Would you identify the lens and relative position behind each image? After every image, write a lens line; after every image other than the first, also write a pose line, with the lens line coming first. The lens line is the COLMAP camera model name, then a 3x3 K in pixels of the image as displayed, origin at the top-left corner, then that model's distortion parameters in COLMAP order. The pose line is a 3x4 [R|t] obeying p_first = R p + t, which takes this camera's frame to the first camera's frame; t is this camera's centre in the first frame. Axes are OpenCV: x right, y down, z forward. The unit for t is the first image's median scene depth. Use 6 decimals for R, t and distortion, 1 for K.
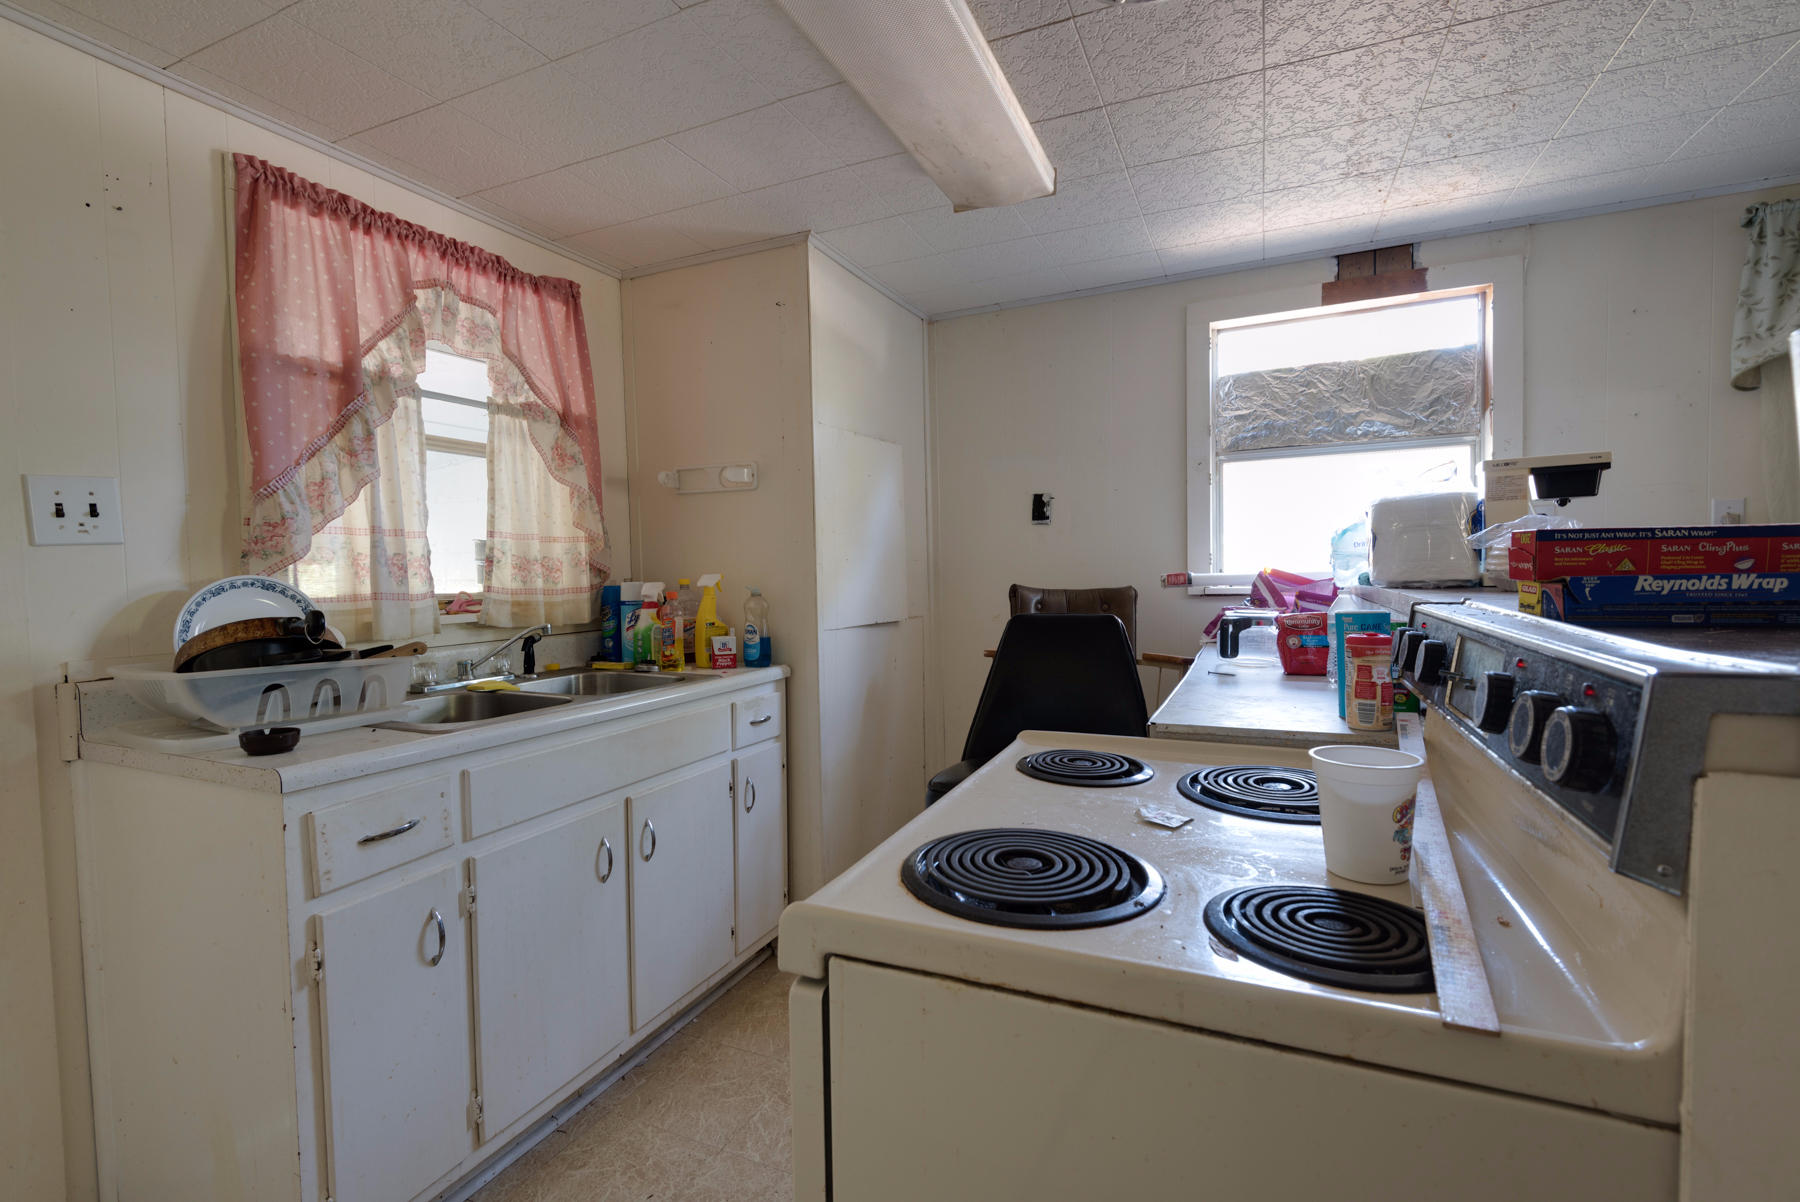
lens RADIAL K [[813.6, 0, 900.0], [0, 813.6, 601.0], [0, 0, 1]] dist [0.001515, -0.004833]
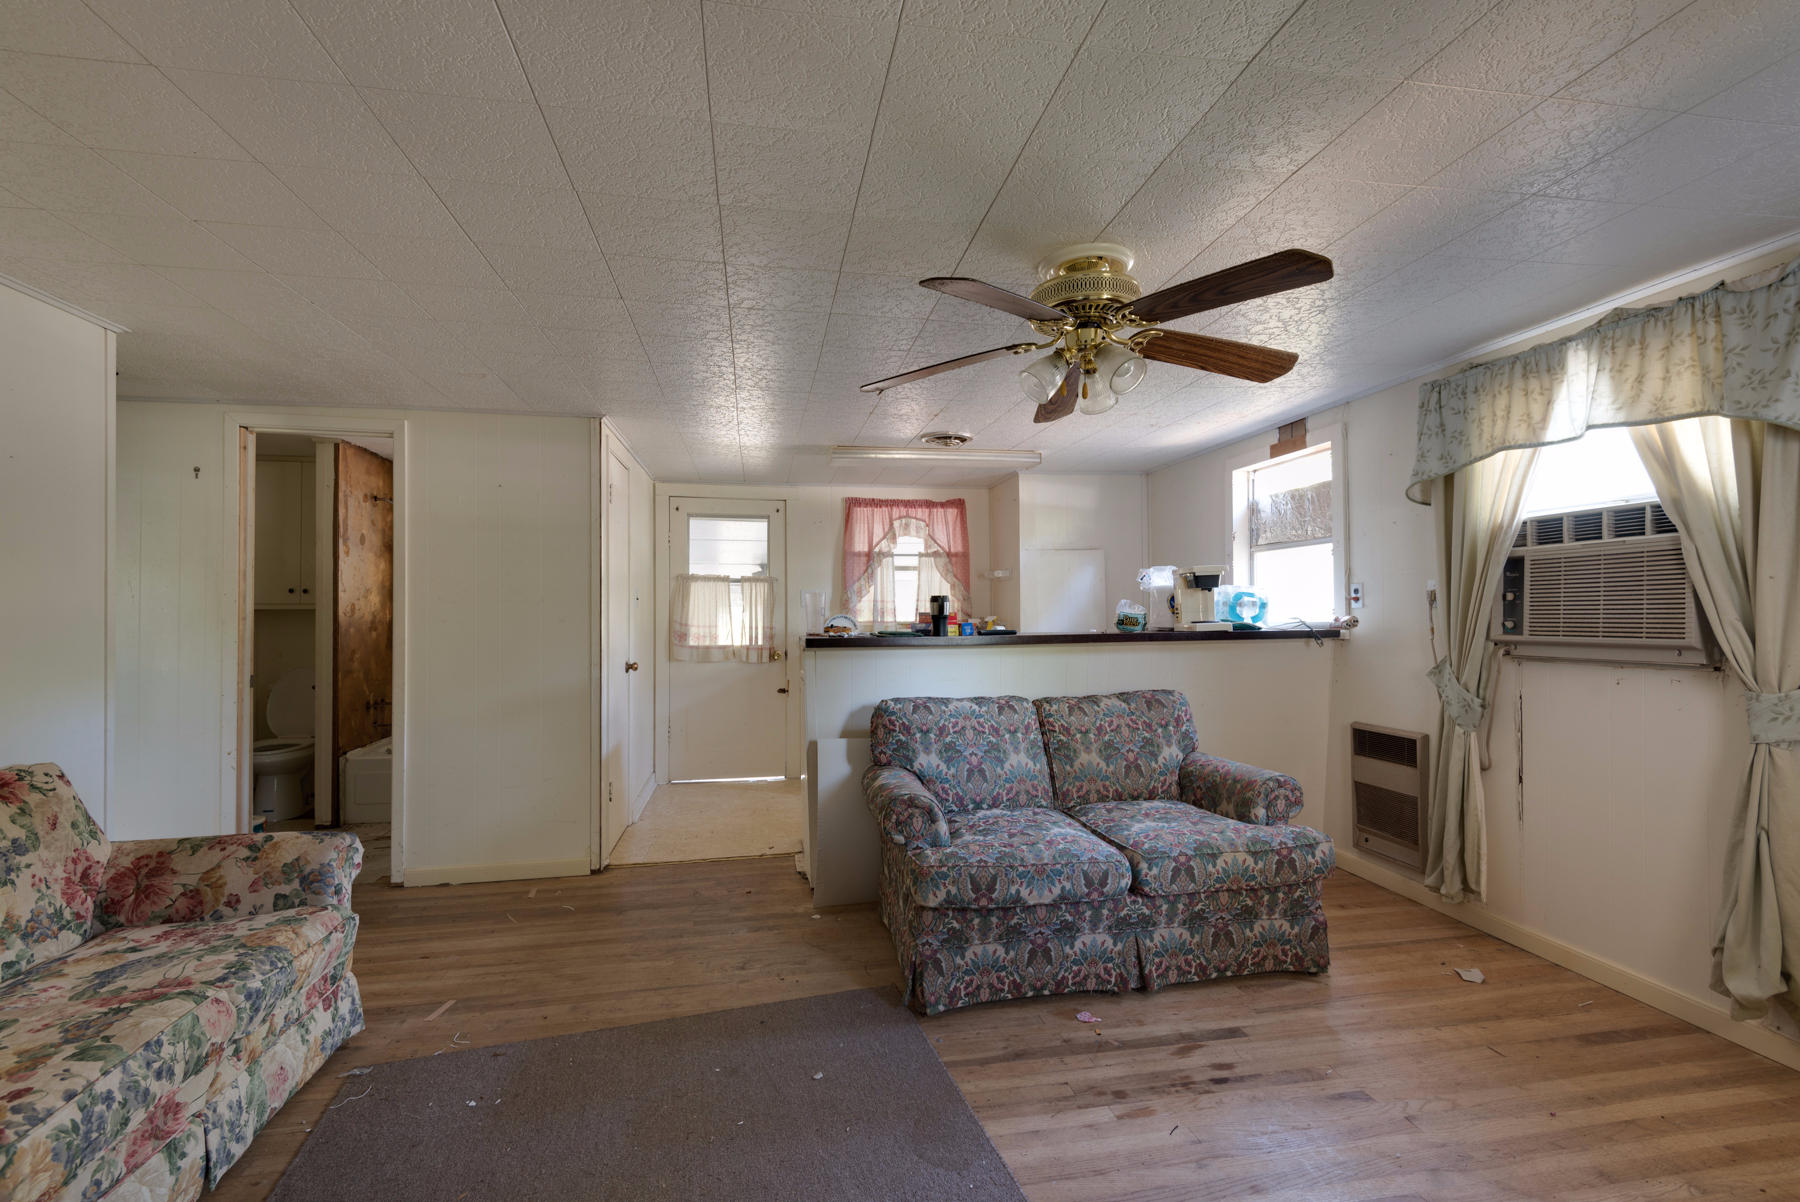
lens RADIAL K [[804.4, 0, 896.1], [0, 804.4, 605.4], [0, 0, 1]] dist [0.011044, -0.000244]
pose [[0.565353, 0.010338, -0.824784, 1.837471], [-0.036996, 0.999233, -0.012835, -0.028377], [0.824019, 0.037770, 0.565302, -0.665522]]
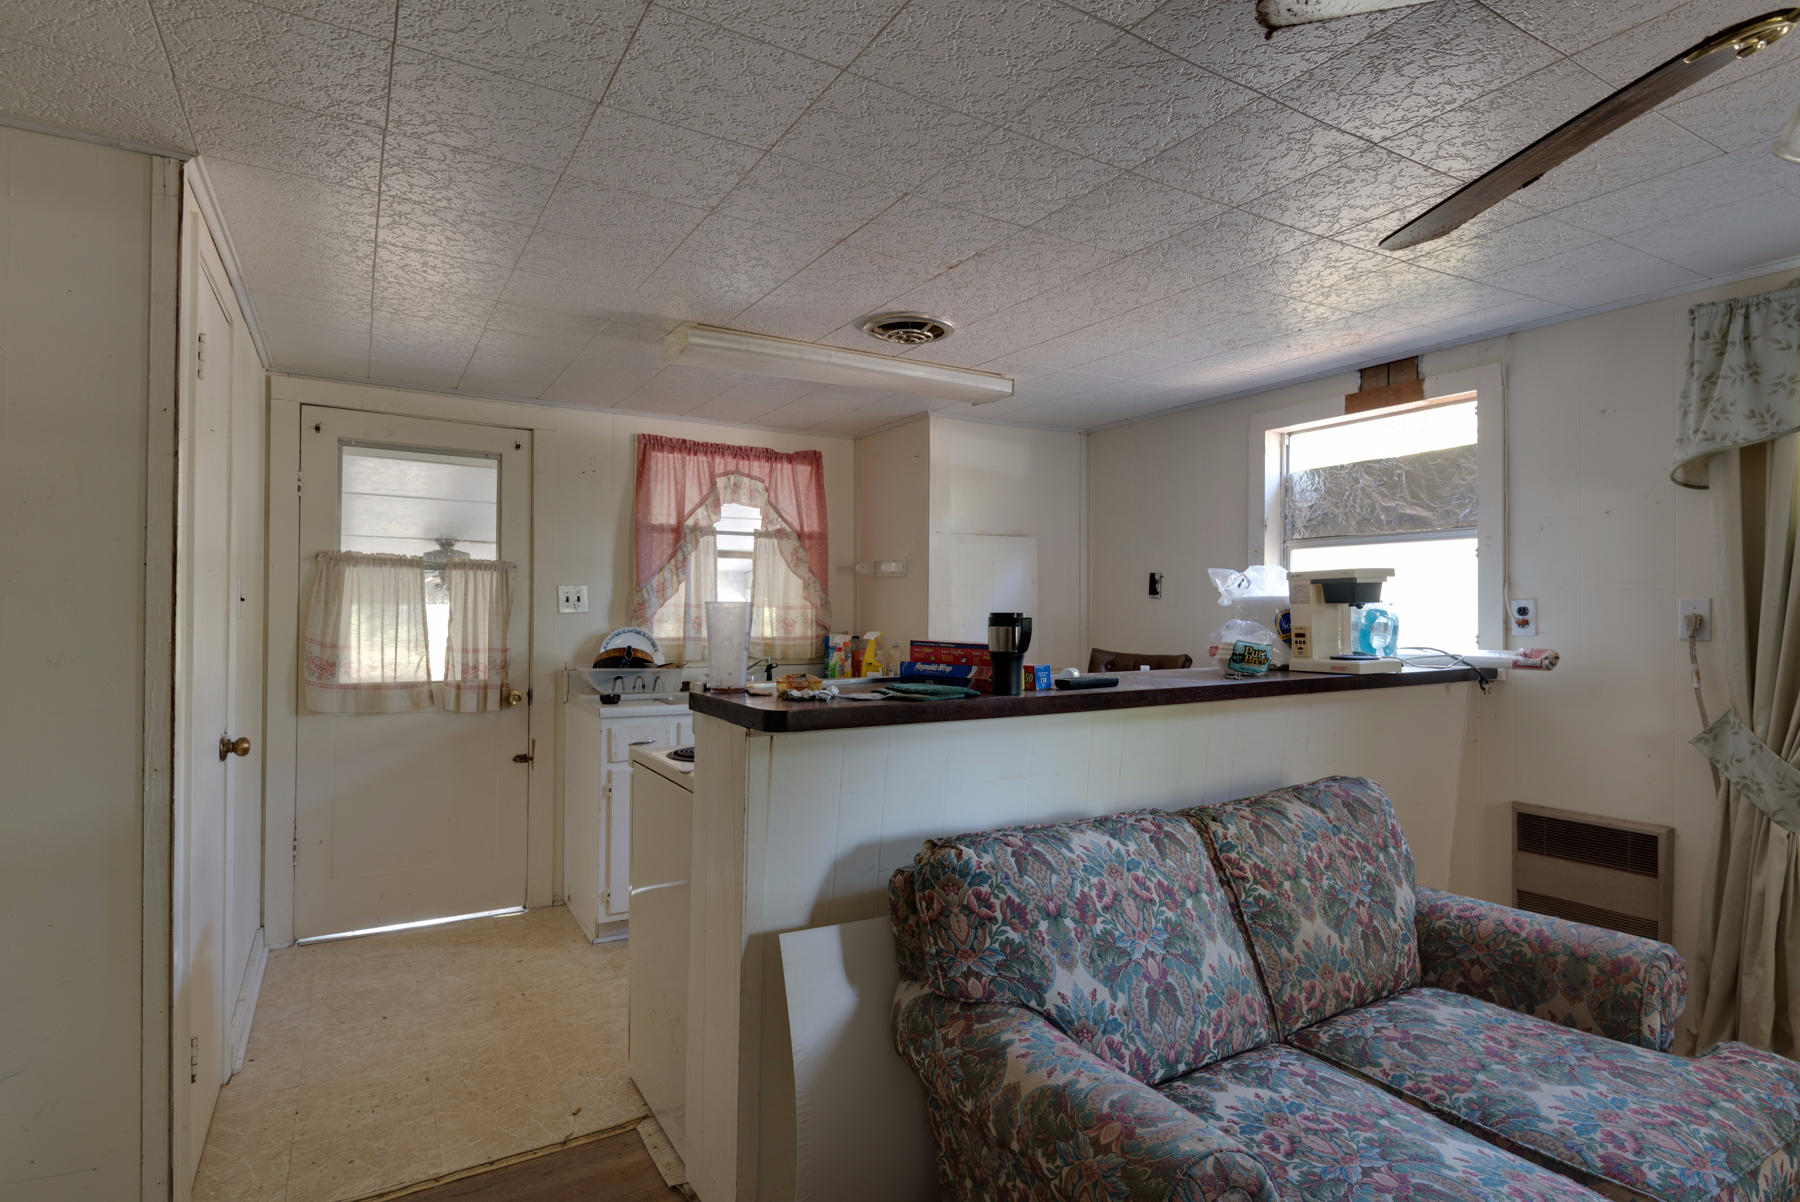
lens RADIAL K [[917.2, 0, 896.8], [0, 917.2, 601.8], [0, 0, 1]] dist [0.021905, -0.020775]
pose [[0.819402, 0.022841, -0.572765, 0.959273], [-0.045847, 0.998616, -0.025766, -0.055483], [0.571383, 0.047372, 0.819315, -0.495813]]
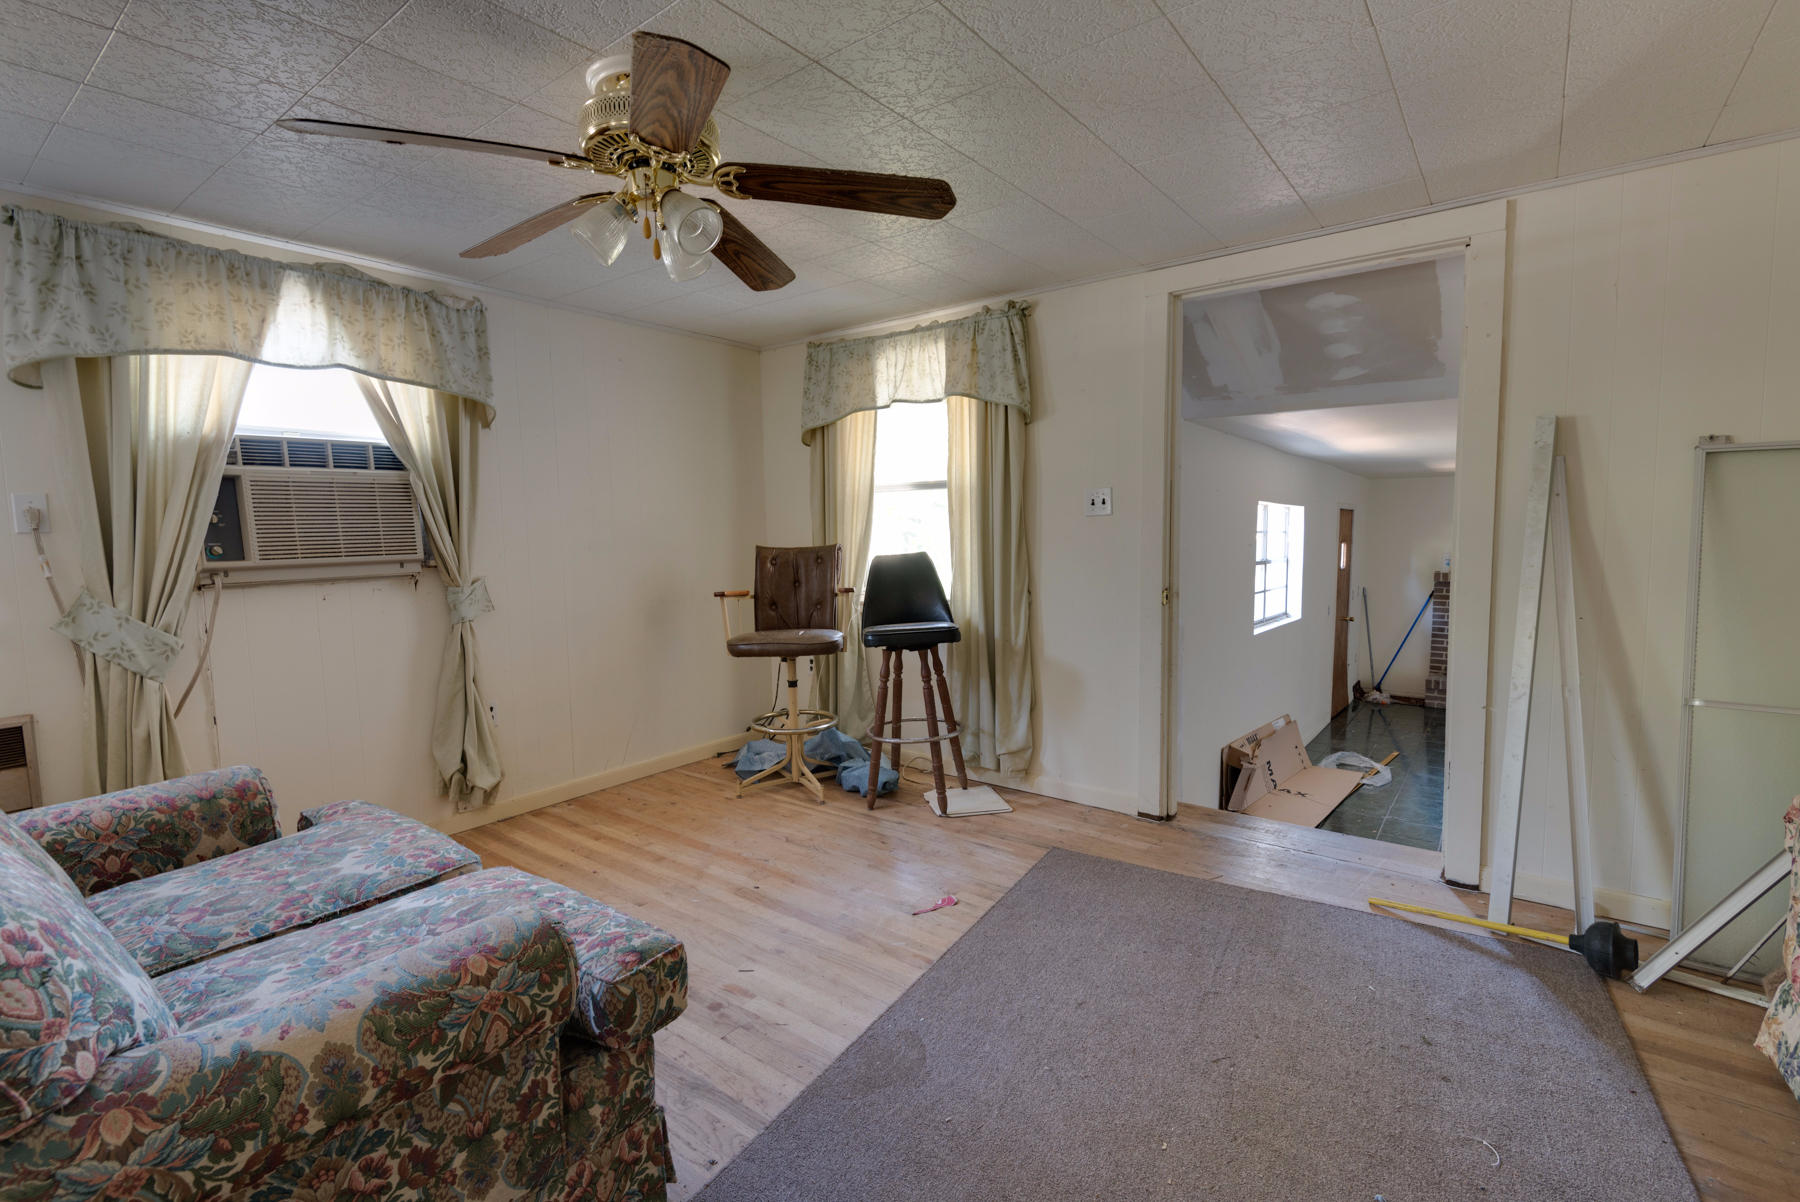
lens RADIAL K [[813.6, 0, 900.0], [0, 813.6, 601.0], [0, 0, 1]] dist [0.001515, -0.004833]
pose [[0.227371, -0.070908, 0.971223, 0.300965], [0.052543, 0.996786, 0.060473, 0.005206], [-0.972390, 0.037281, 0.230366, -0.321713]]
